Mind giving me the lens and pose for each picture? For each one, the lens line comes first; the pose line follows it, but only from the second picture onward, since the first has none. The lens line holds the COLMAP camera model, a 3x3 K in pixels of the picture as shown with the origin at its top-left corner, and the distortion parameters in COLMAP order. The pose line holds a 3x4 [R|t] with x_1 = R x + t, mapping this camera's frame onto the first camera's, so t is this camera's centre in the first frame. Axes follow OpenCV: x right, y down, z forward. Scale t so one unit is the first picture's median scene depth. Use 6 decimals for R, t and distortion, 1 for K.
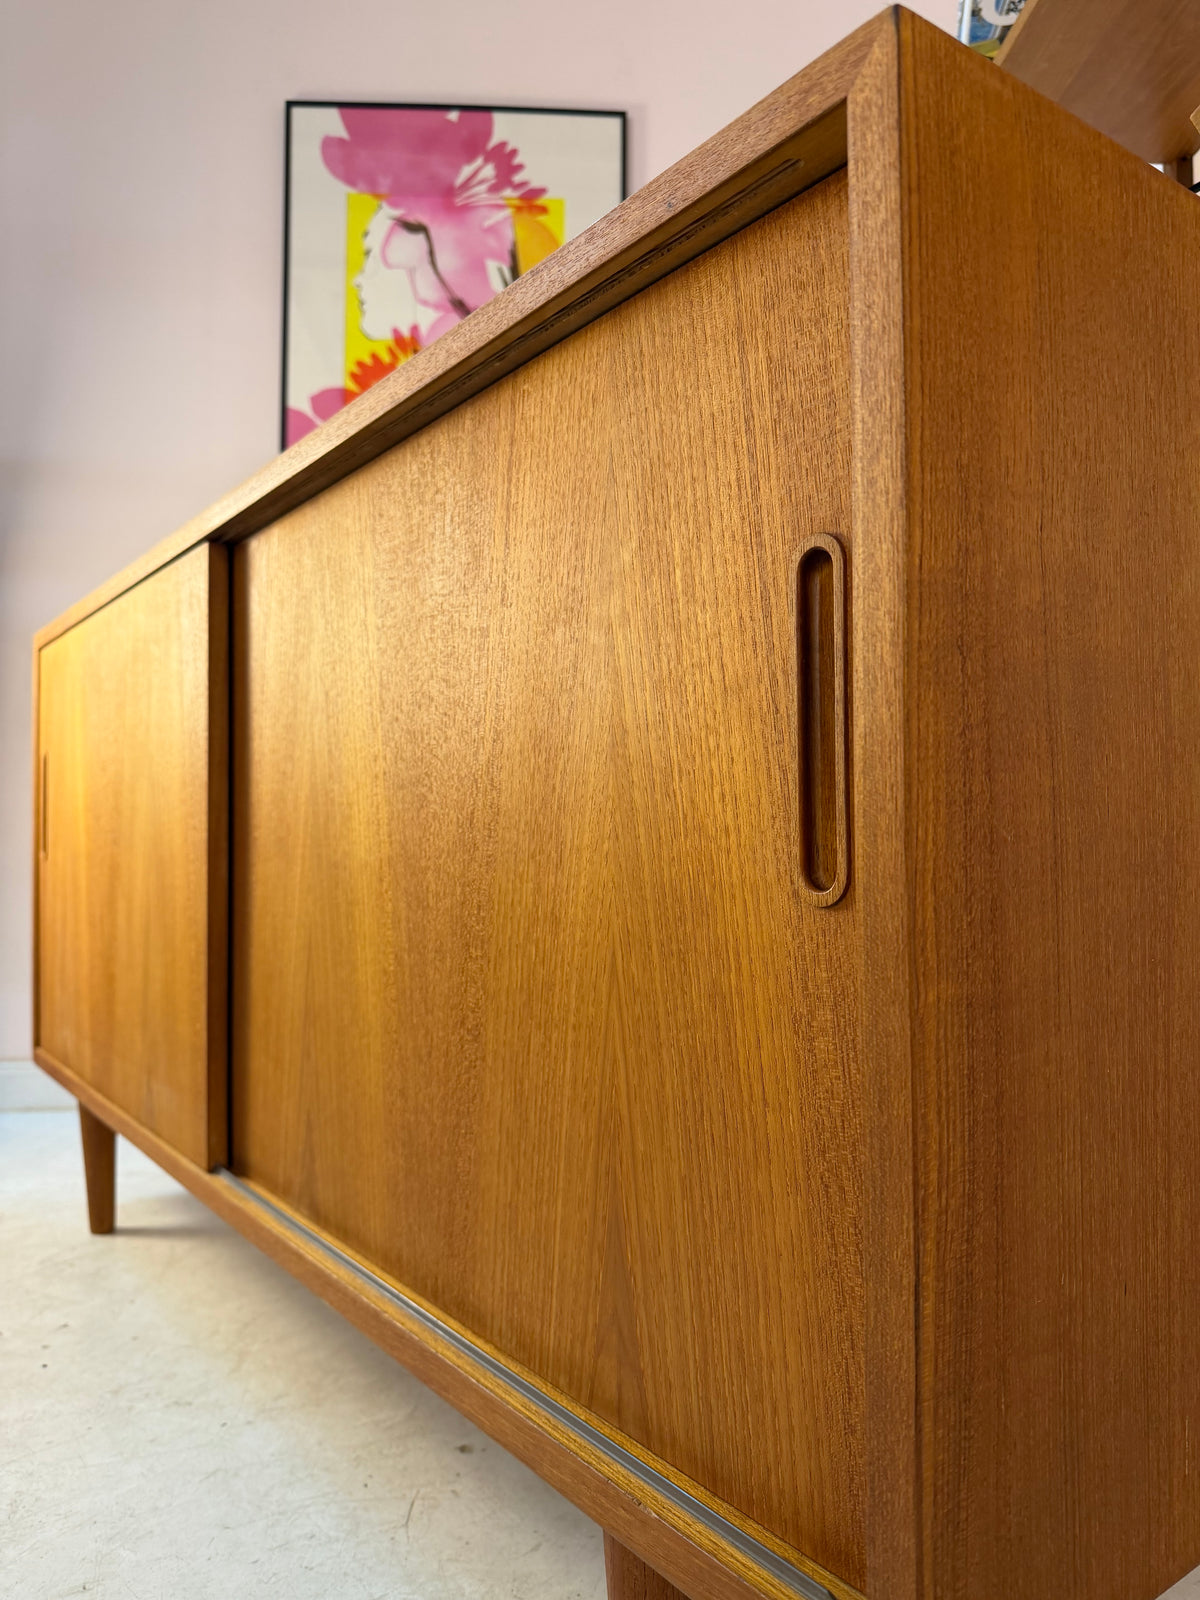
lens RADIAL K [[1150.7, 0, 605.4], [0, 1150.7, 798.7], [0, 0, 1]] dist [0.010034, -0.013872]
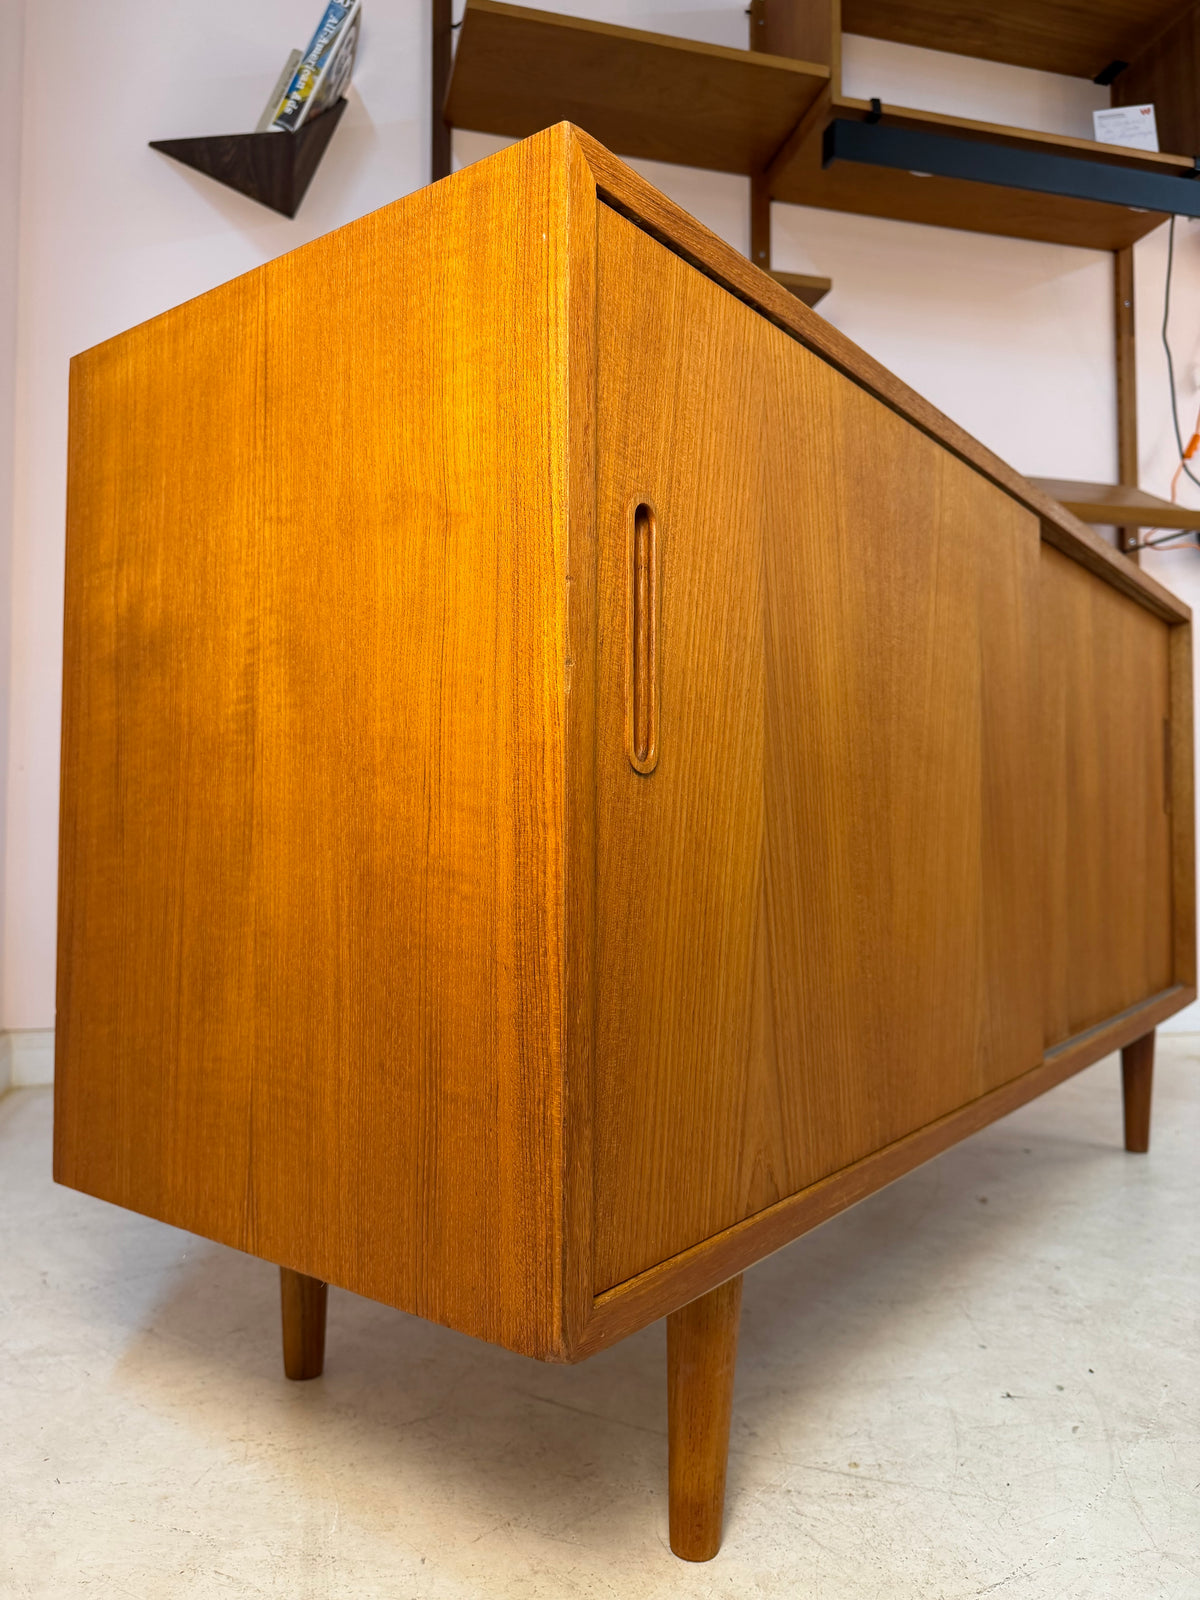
lens RADIAL K [[1150.7, 0, 605.4], [0, 1150.7, 798.7], [0, 0, 1]] dist [0.010034, -0.013872]
pose [[-0.228248, 0.040240, 0.972771, -2.472754], [-0.031461, 0.998319, -0.048679, 0.232398], [-0.973095, -0.041715, -0.226598, 3.072040]]
